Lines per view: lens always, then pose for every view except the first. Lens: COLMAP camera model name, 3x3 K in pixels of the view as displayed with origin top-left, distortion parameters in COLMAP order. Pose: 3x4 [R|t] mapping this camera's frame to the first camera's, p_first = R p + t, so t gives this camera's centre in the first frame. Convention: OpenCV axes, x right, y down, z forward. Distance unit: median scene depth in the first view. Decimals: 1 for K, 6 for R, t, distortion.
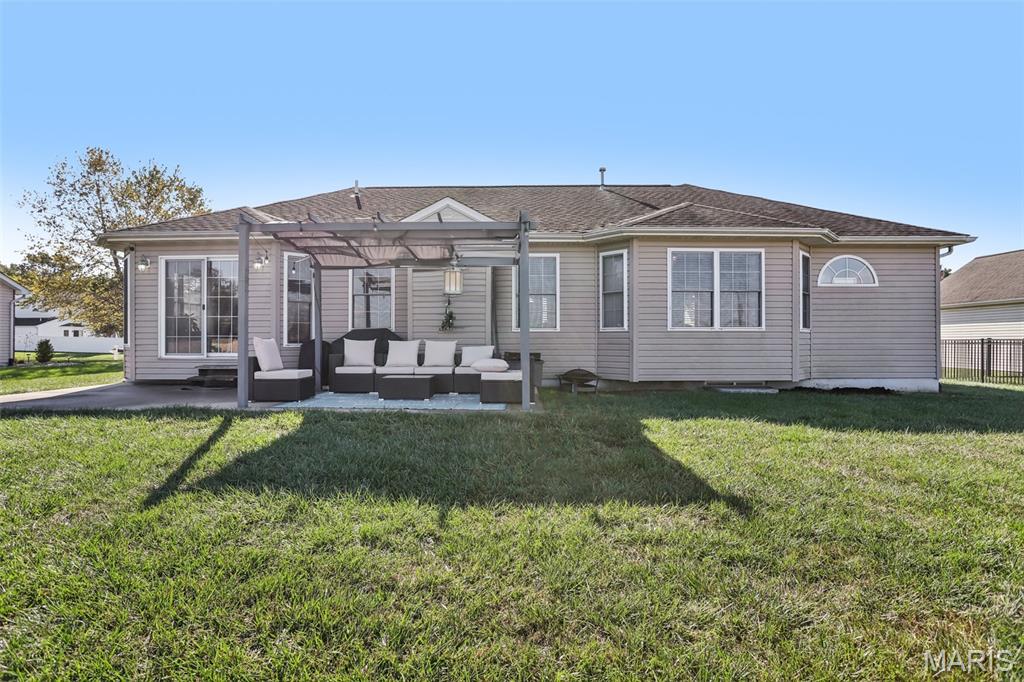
lens RADIAL K [[539.1, 0, 512.0], [0, 539.1, 341.0], [0, 0, 1]] dist [0.001227, 0.000153]
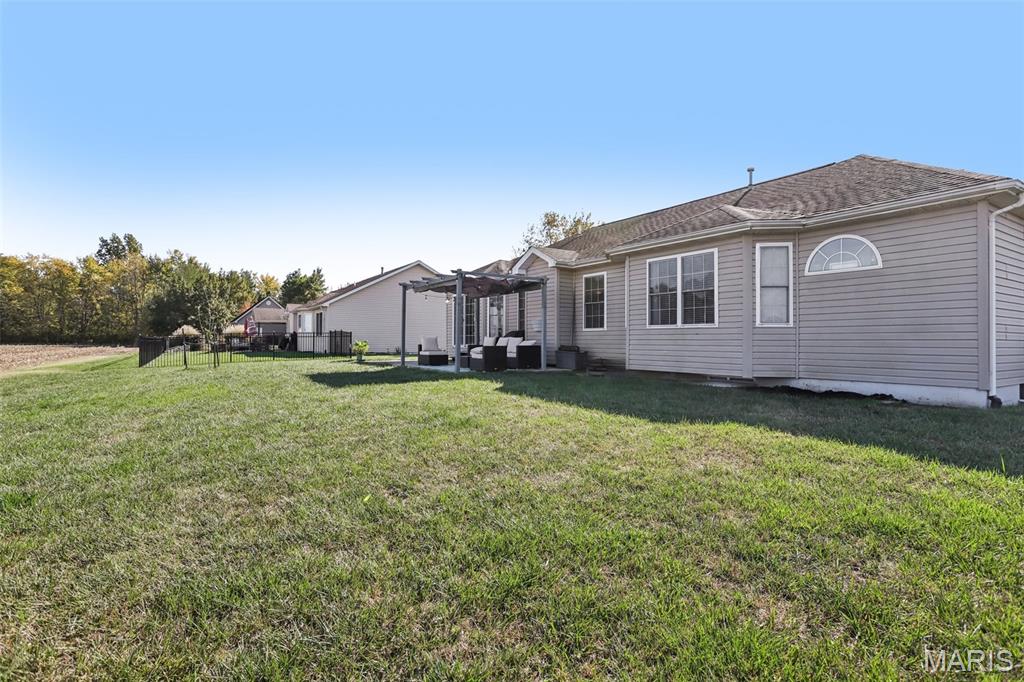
lens RADIAL K [[512.1, 0, 512.0], [0, 512.1, 341.0], [0, 0, 1]] dist [-0.001615, -0.000275]
pose [[0.522581, 0.004078, -0.852580, 1.036921], [0.002510, 0.999977, 0.006321, 0.000731], [0.852586, -0.005443, 0.522559, 0.138034]]
